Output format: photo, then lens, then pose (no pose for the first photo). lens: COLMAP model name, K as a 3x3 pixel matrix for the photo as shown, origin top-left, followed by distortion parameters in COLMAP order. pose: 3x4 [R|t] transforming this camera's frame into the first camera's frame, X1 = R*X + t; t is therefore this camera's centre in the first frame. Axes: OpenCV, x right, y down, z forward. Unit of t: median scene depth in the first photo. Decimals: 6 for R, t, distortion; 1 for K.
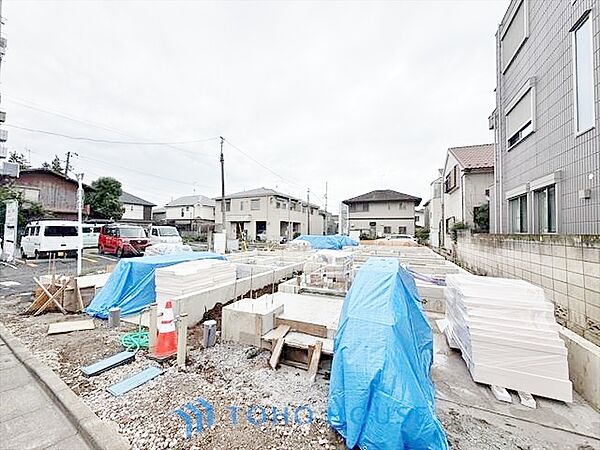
lens RADIAL K [[239.1, 0, 300.0], [0, 239.1, 225.0], [0, 0, 1]] dist [-0.000076, -0.000068]
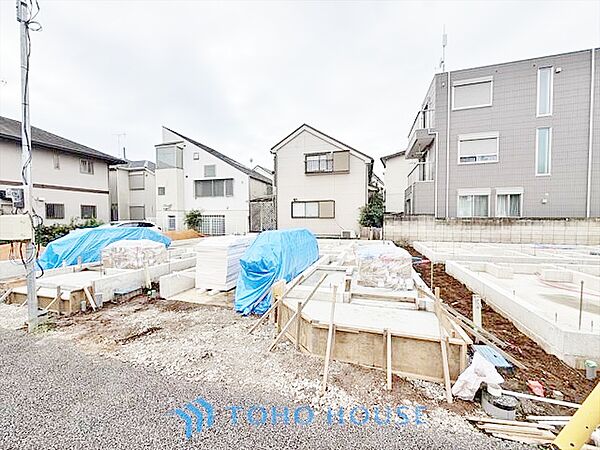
lens RADIAL K [[239.1, 0, 300.0], [0, 239.1, 225.0], [0, 0, 1]] dist [-0.000076, -0.000068]
pose [[-0.107274, -0.042828, 0.993307, -0.524170], [-0.030424, 0.998745, 0.039776, 0.048953], [-0.993764, -0.025954, -0.108443, 1.954207]]
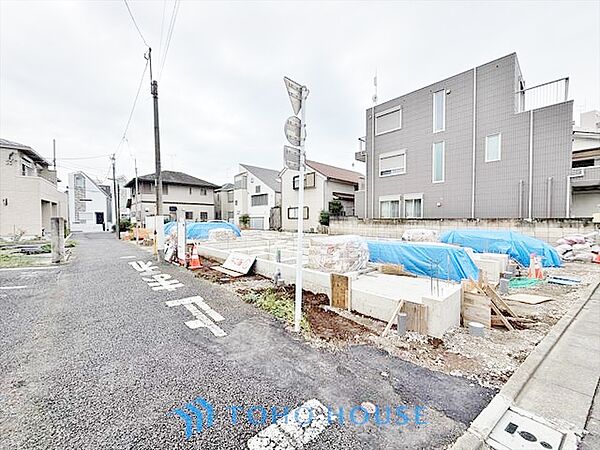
lens RADIAL K [[239.1, 0, 300.0], [0, 239.1, 225.0], [0, 0, 1]] dist [-0.000076, -0.000068]
pose [[0.410293, -0.034698, 0.911293, -1.115176], [-0.022704, 0.998578, 0.048244, 0.009445], [-0.911671, -0.040484, 0.408922, 0.691885]]
